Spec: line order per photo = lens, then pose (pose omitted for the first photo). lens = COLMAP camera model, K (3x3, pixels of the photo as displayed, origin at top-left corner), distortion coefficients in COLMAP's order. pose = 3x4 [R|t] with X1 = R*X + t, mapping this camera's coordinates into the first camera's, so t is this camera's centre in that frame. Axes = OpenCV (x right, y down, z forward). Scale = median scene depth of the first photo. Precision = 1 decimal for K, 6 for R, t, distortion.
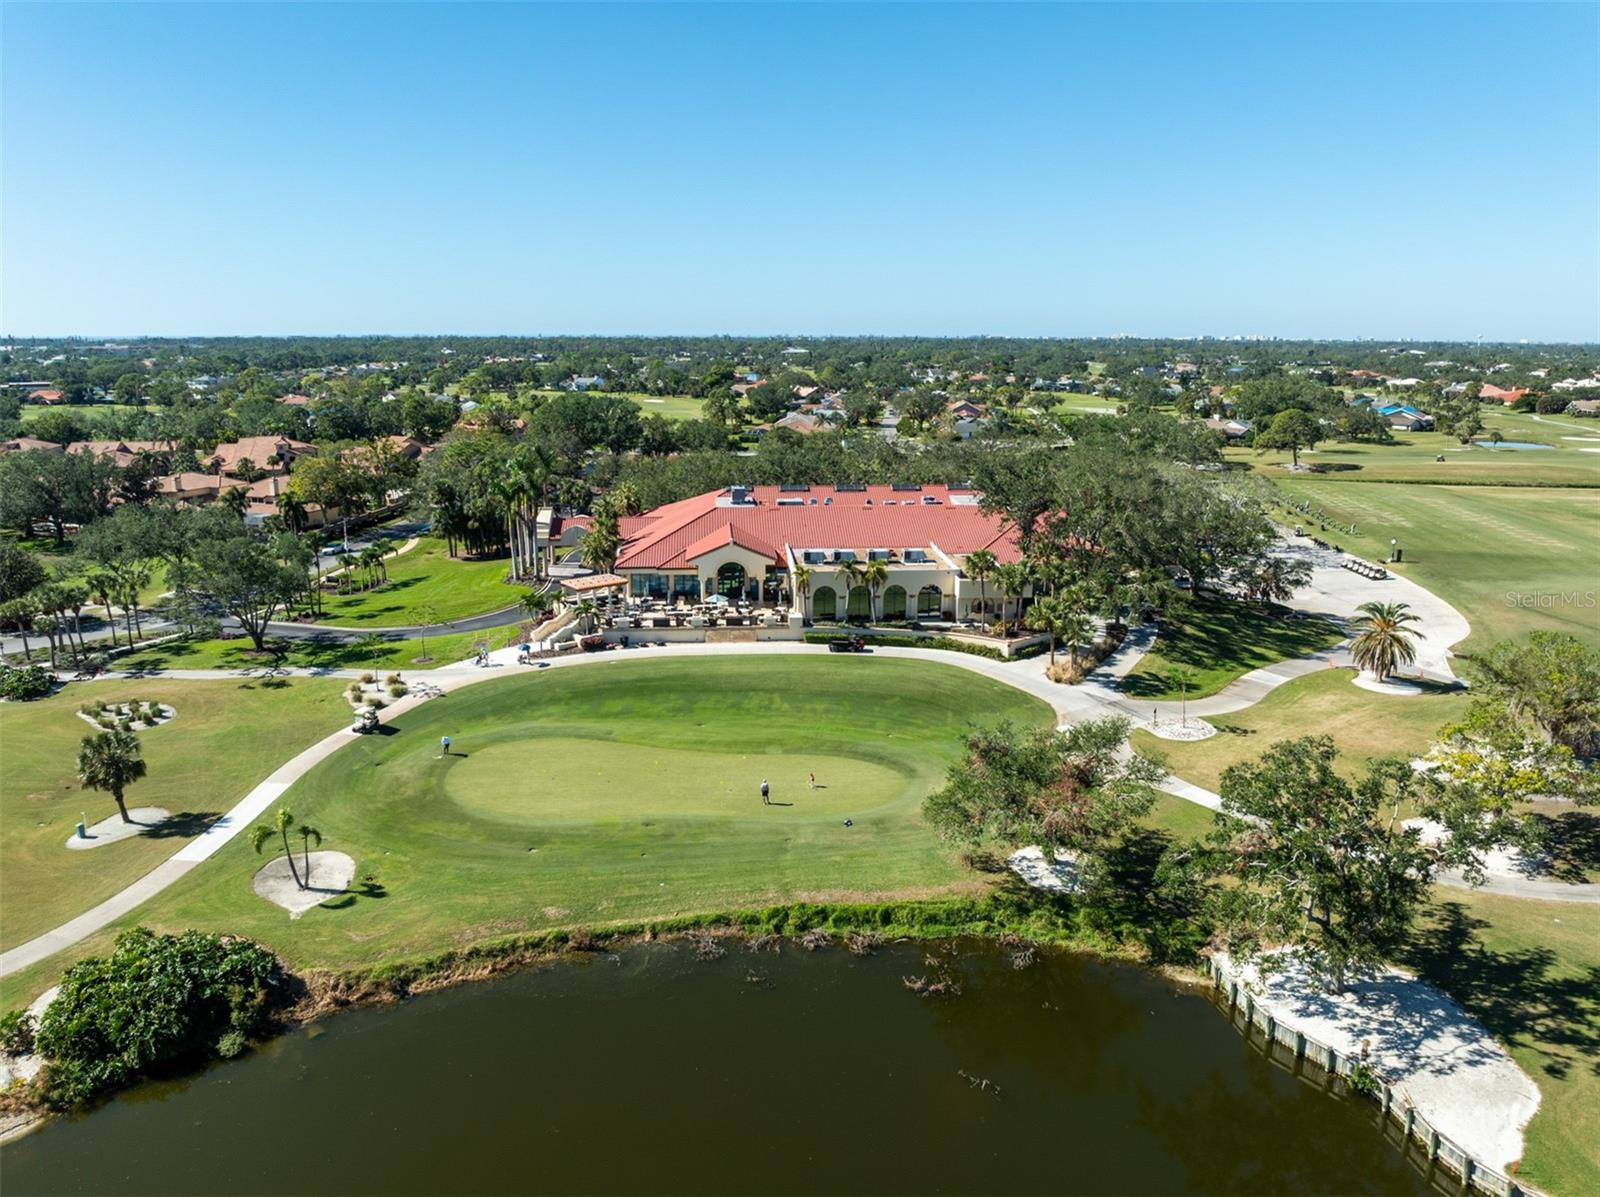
lens RADIAL K [[1134.6, 0, 795.2], [0, 1134.6, 594.7], [0, 0, 1]] dist [-0.051229, 0.024210]
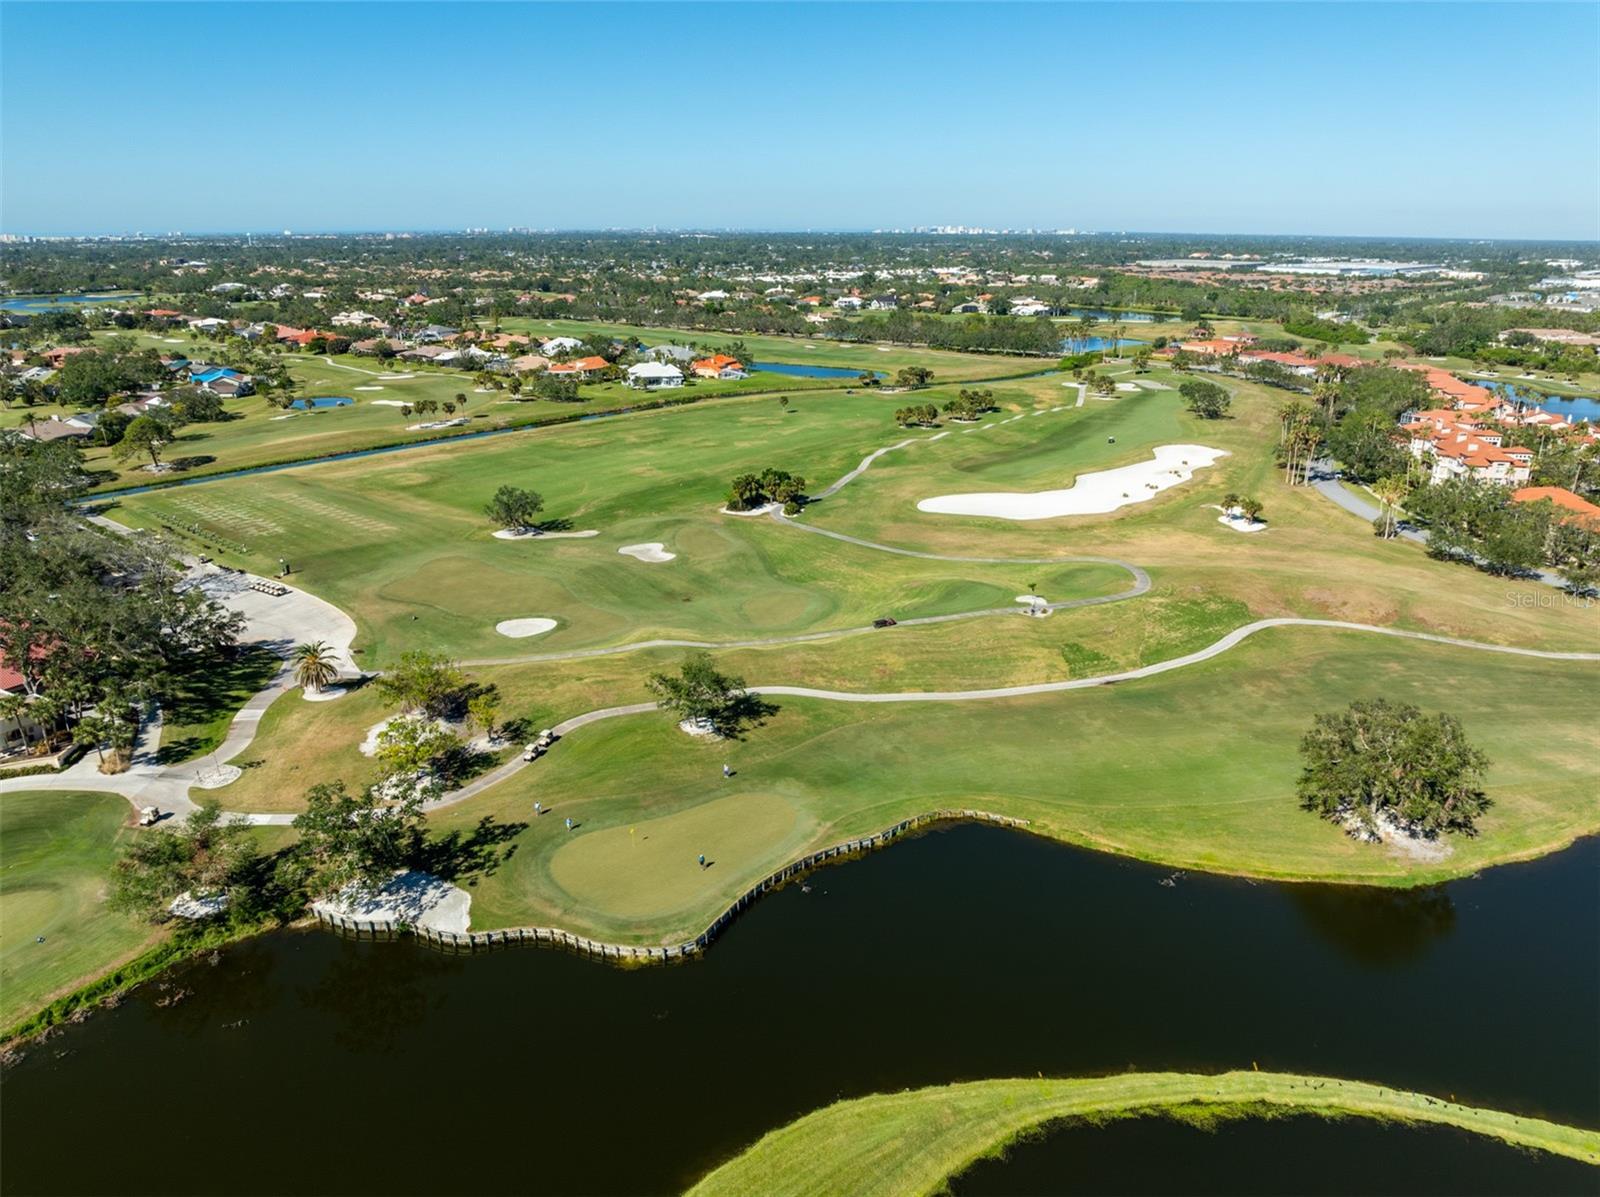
lens RADIAL K [[1134.6, 0, 795.2], [0, 1134.6, 594.7], [0, 0, 1]] dist [-0.051229, 0.024210]
pose [[0.559894, -0.262673, 0.785826, -0.234304], [0.188883, 0.963909, 0.187622, -0.173877], [-0.806748, 0.043380, 0.589301, -0.356387]]
